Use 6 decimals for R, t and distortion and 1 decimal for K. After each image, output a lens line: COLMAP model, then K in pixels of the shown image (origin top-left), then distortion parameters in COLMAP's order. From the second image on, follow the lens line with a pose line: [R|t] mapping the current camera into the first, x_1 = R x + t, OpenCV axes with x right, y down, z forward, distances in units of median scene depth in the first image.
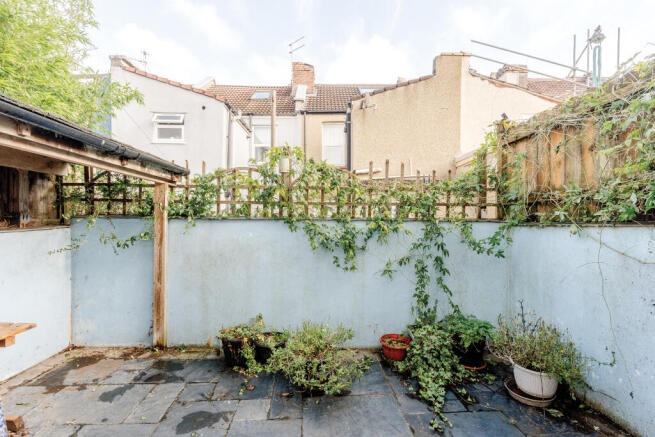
lens RADIAL K [[288.6, 0, 327.5], [0, 288.6, 218.5], [0, 0, 1]] dist [-0.002670, 0.000510]
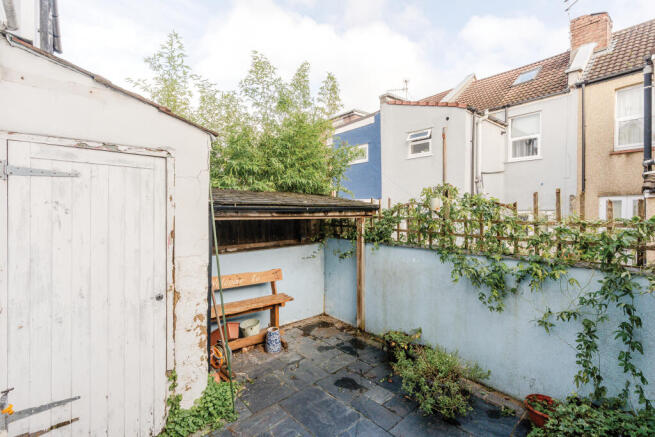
lens RADIAL K [[288.6, 0, 327.5], [0, 288.6, 218.5], [0, 0, 1]] dist [-0.002670, 0.000510]
pose [[0.632073, 0.006323, -0.774883, 0.444156], [0.005251, 0.999909, 0.012443, -0.136956], [0.774891, -0.011934, 0.631982, -0.040478]]
